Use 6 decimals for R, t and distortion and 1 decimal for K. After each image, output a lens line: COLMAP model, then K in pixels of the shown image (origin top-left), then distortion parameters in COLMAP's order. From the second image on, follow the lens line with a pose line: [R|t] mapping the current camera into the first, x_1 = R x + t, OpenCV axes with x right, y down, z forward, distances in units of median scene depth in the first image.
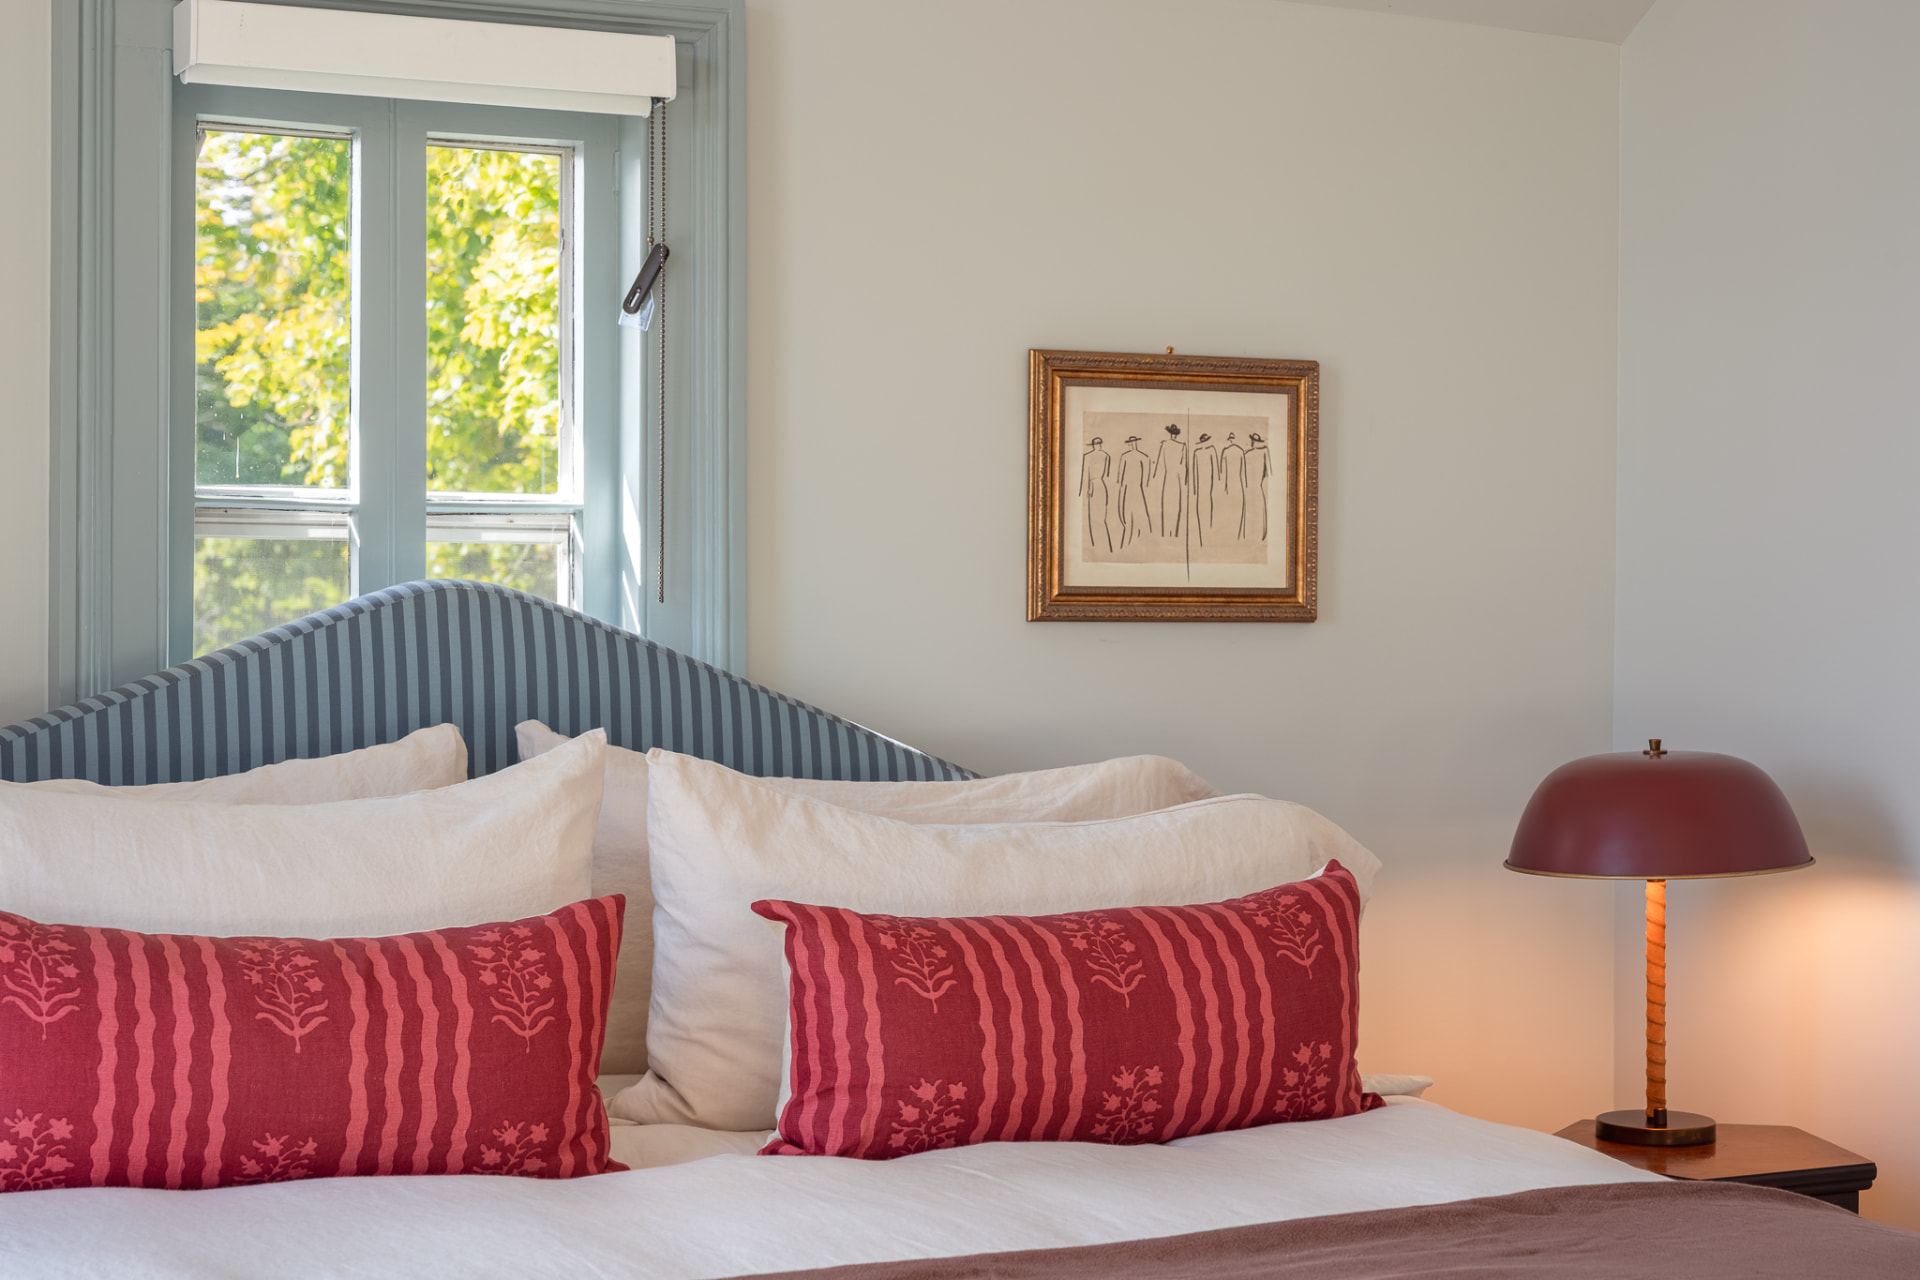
lens RADIAL K [[3437.7, 0, 960.0], [0, 3437.7, 640.0], [0, 0, 1]] dist [-0.005760, 0.046563]
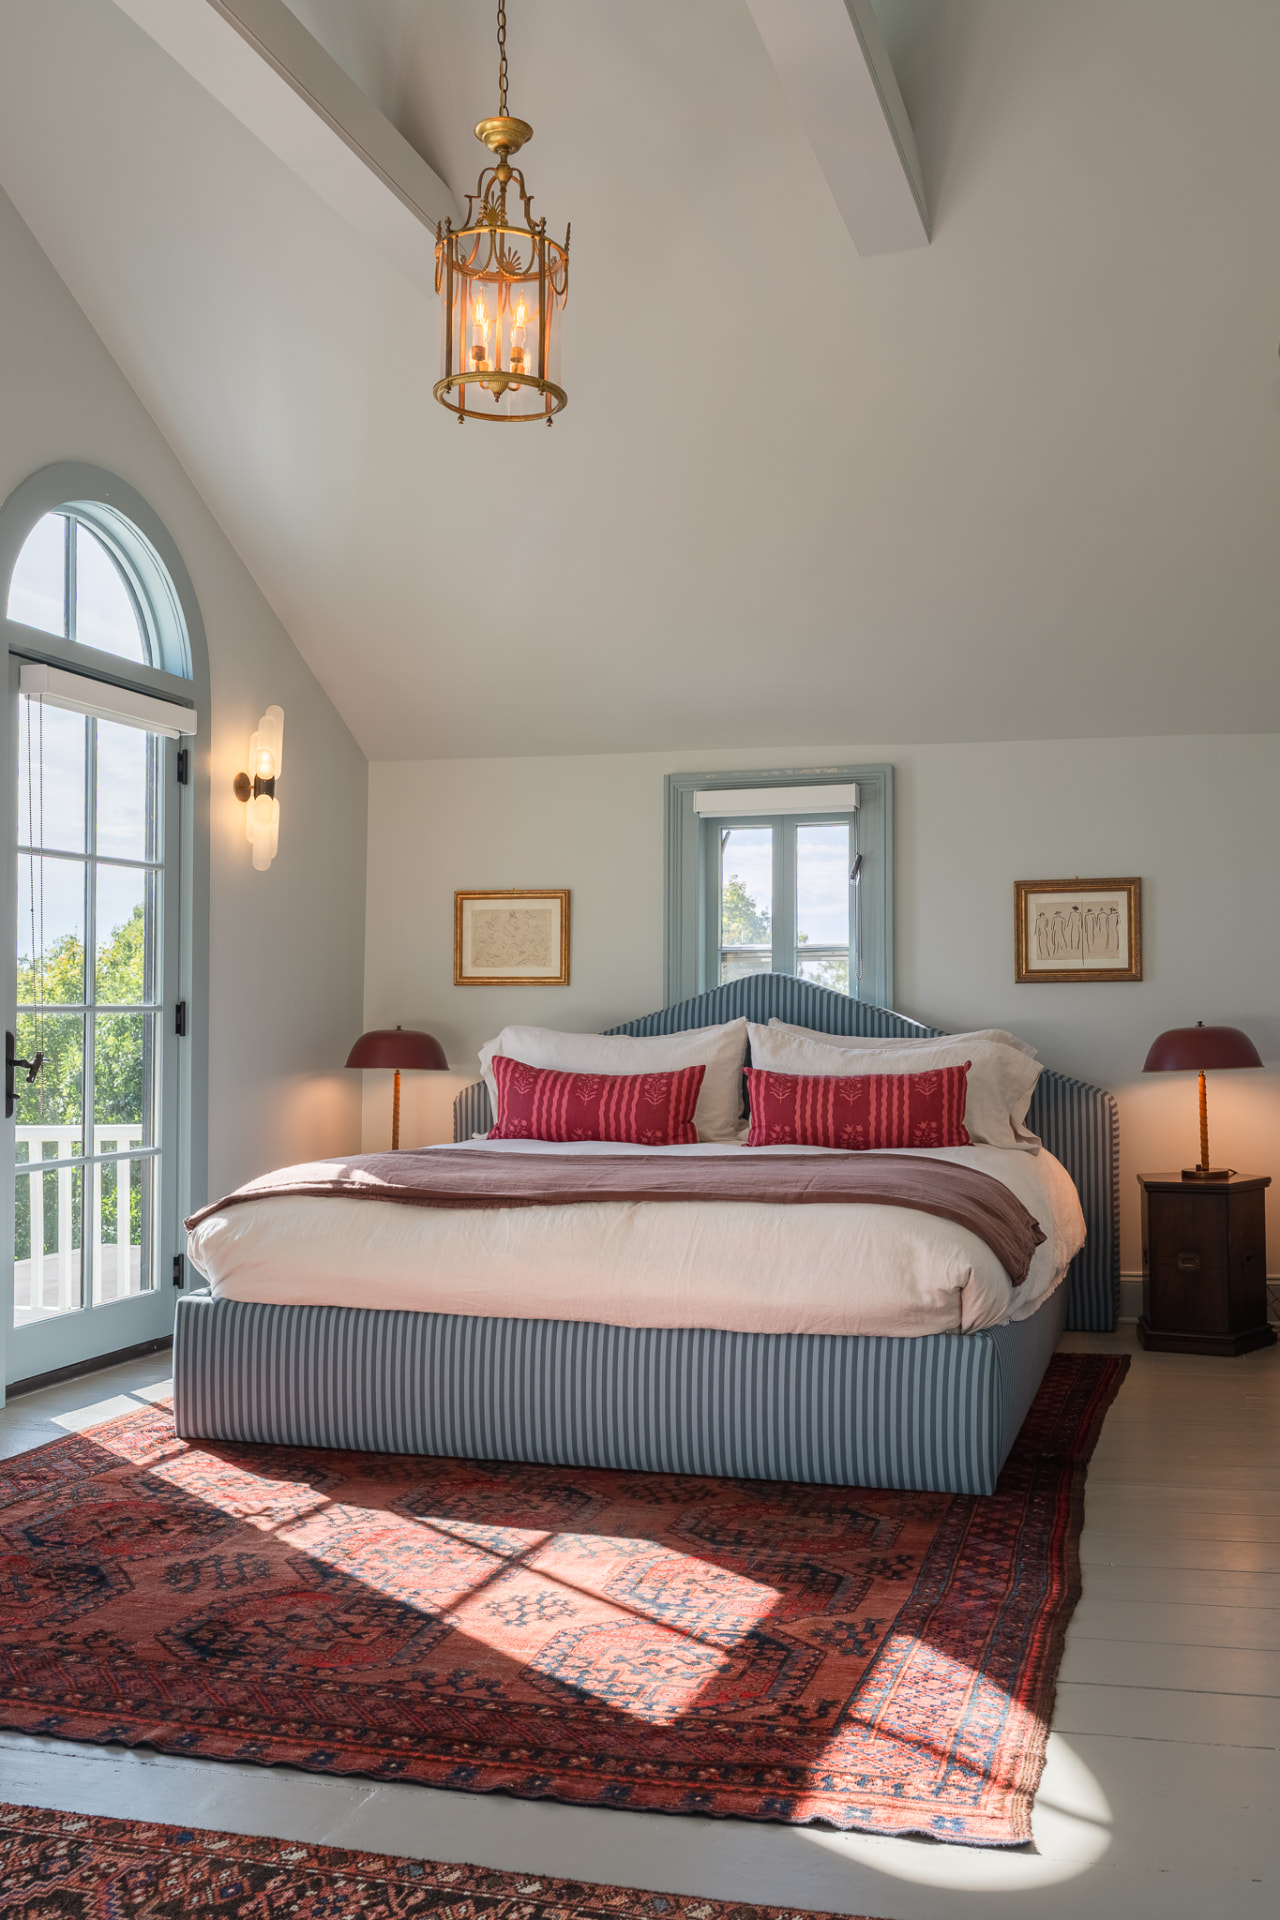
lens RADIAL K [[1711.9, 0, 733.4], [0, 1711.9, 1011.9], [0, 0, 1]] dist [0.006433, 0.004695]
pose [[0.762184, -0.018538, -0.647095, 0.892420], [0.006713, 0.999762, -0.020734, 0.053731], [0.647326, 0.011459, 0.762127, -0.190883]]
